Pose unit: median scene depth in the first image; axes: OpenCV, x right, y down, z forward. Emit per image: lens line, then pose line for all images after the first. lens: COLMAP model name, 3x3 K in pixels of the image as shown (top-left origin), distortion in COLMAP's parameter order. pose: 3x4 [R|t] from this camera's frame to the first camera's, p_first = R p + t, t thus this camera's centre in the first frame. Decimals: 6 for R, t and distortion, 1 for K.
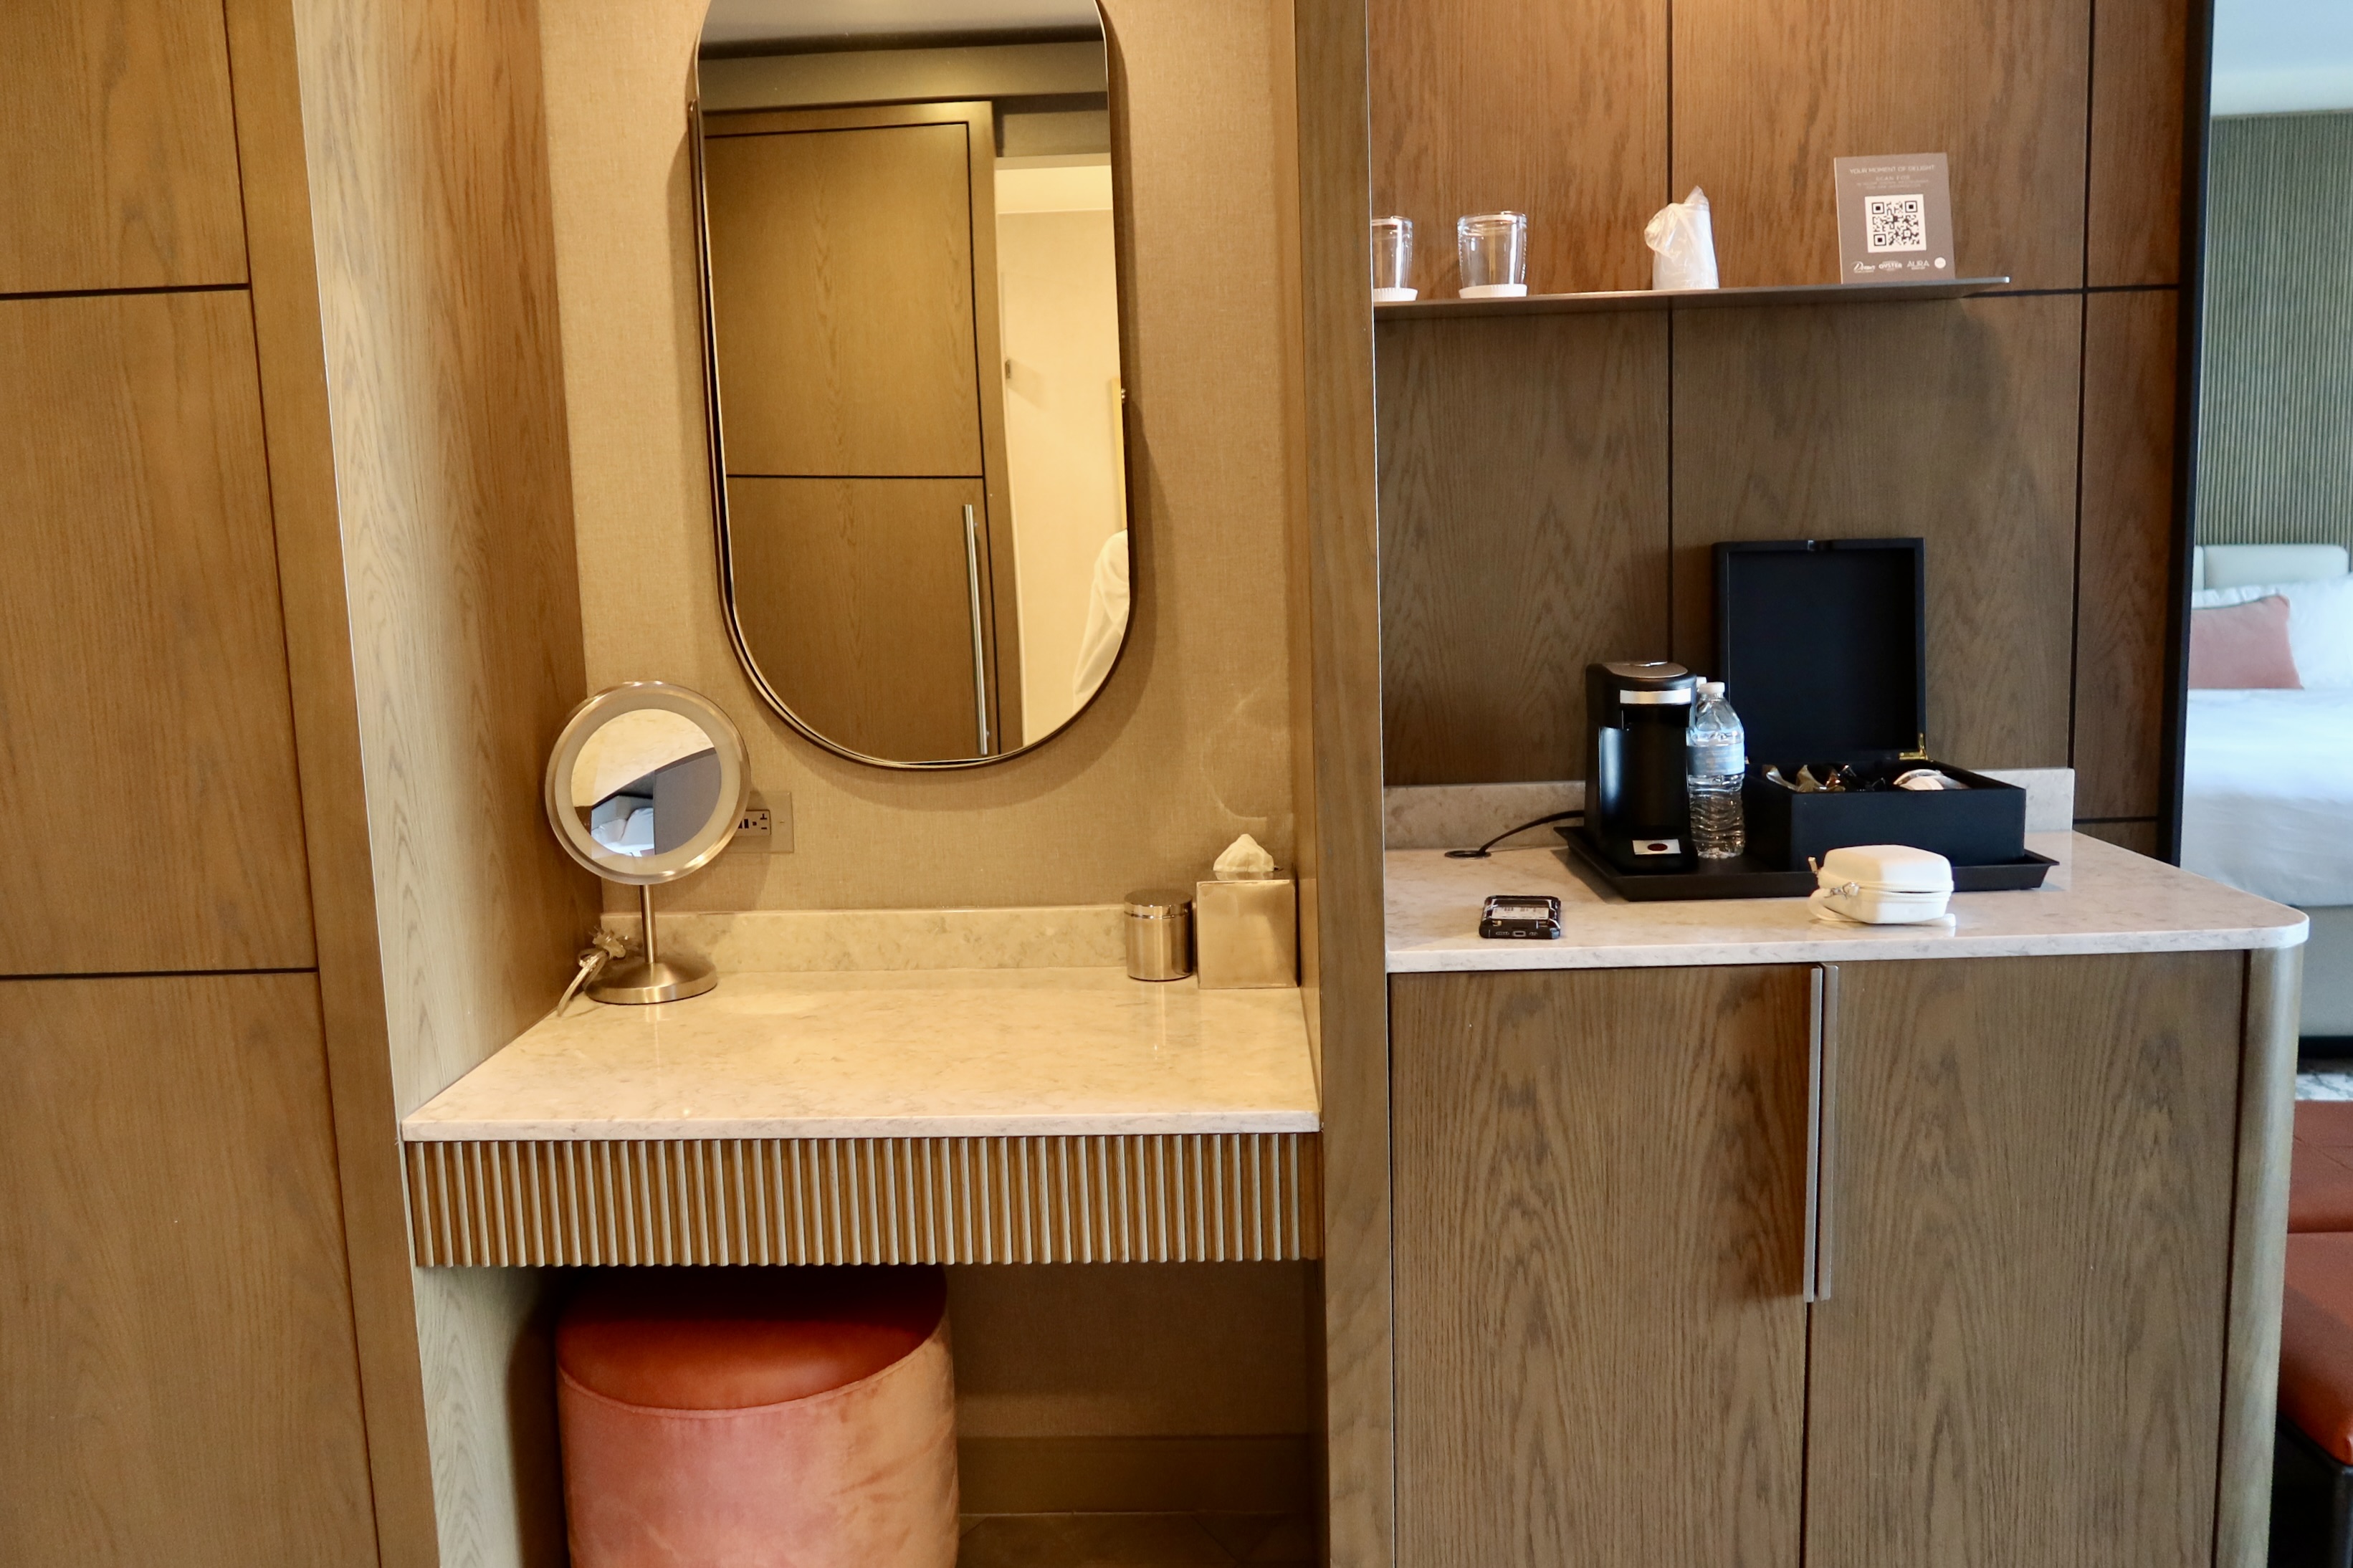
lens RADIAL K [[1757.6, 0, 1240.9], [0, 1757.6, 752.8], [0, 0, 1]] dist [0.003271, 0.004419]
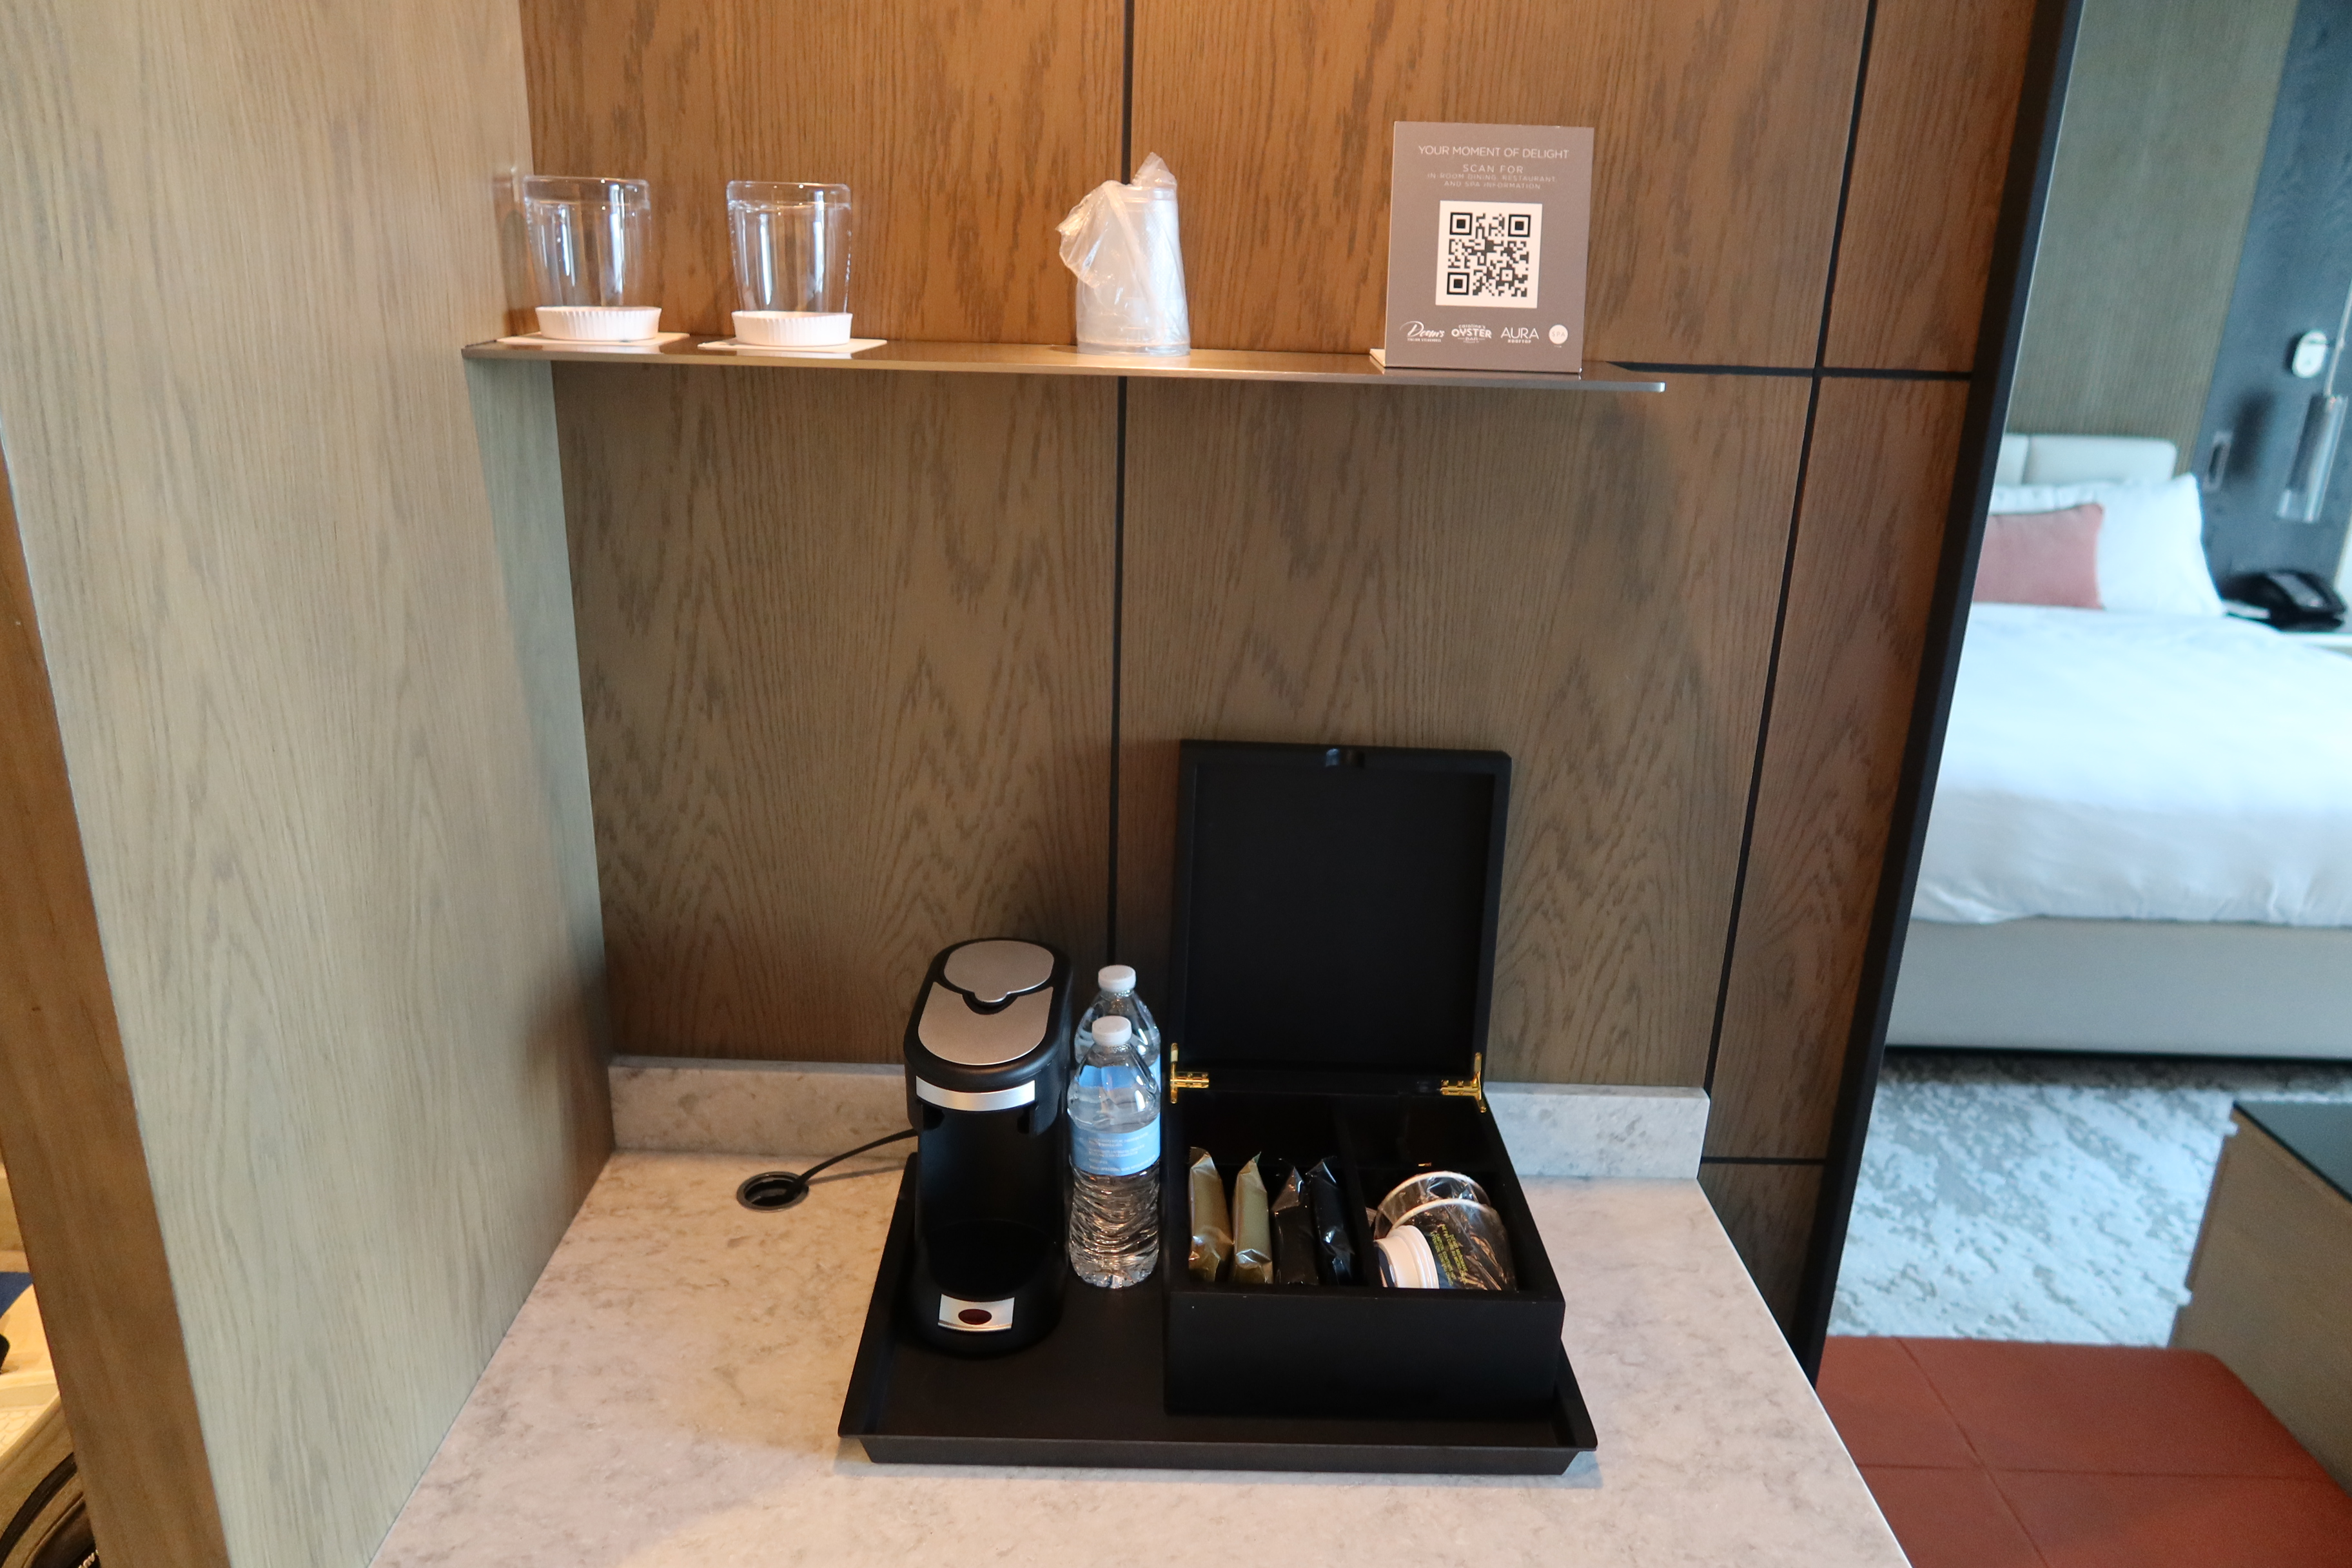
lens RADIAL K [[1619.1, 0, 1176.0], [0, 1619.1, 784.0], [0, 0, 1]] dist [-0.011433, 0.002549]
pose [[0.997765, 0.057200, 0.034543, 0.248857], [-0.062810, 0.979241, 0.192720, -0.215273], [-0.022803, -0.194459, 0.980646, 0.436683]]
